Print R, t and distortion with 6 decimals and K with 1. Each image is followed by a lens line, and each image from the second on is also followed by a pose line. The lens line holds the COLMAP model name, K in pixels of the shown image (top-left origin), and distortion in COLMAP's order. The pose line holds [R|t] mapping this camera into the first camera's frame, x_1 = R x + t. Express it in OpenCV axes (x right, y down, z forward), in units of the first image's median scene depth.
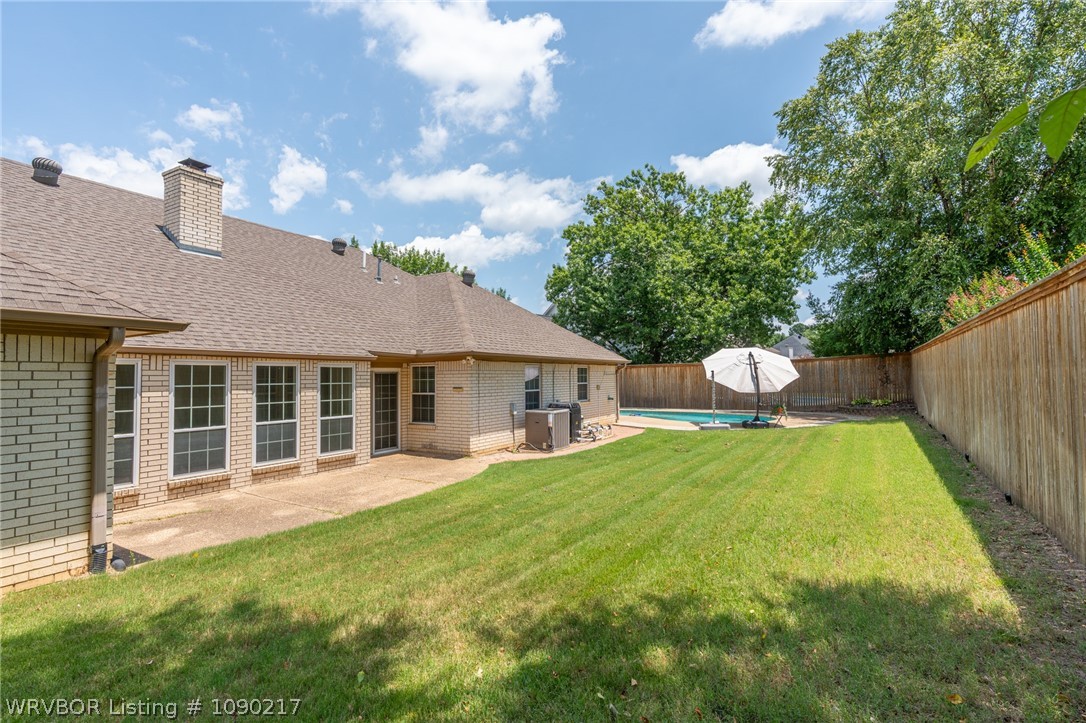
lens RADIAL K [[512.7, 0, 543.0], [0, 512.7, 361.5], [0, 0, 1]] dist [-0.016268, 0.000874]
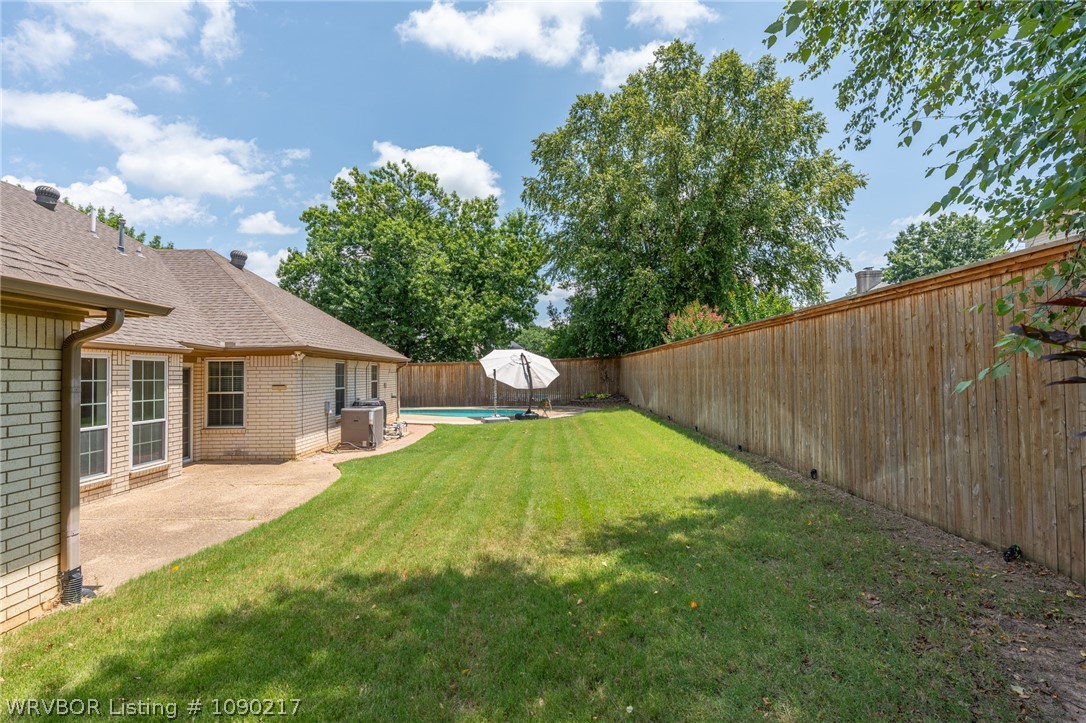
lens RADIAL K [[549.4, 0, 543.0], [0, 549.4, 361.5], [0, 0, 1]] dist [-0.020193, 0.000823]
pose [[0.839098, 0.014461, 0.543788, -0.227817], [-0.014645, 0.999885, -0.003991, 0.004485], [-0.543783, -0.004615, 0.839213, -0.050913]]
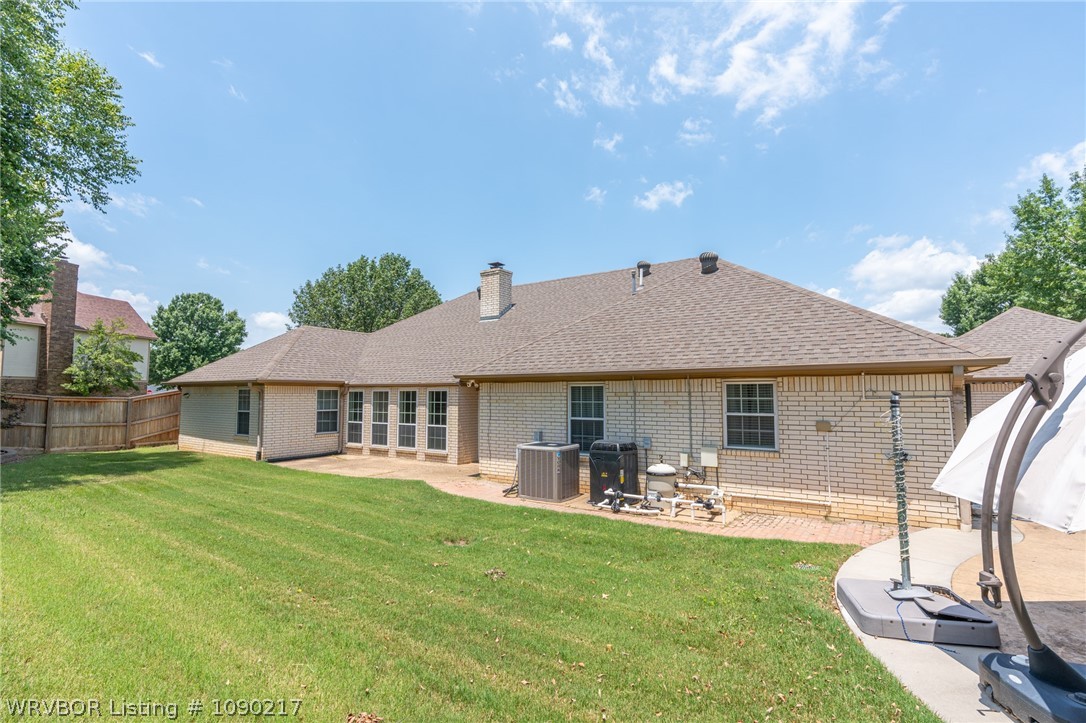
lens RADIAL K [[472.4, 0, 543.0], [0, 472.4, 361.5], [0, 0, 1]] dist [0.000098, -0.000005]
pose [[-0.045166, -0.067952, -0.996666, 0.602712], [0.025600, 0.997277, -0.069154, 0.018153], [0.998651, -0.028638, -0.043304, 0.887397]]
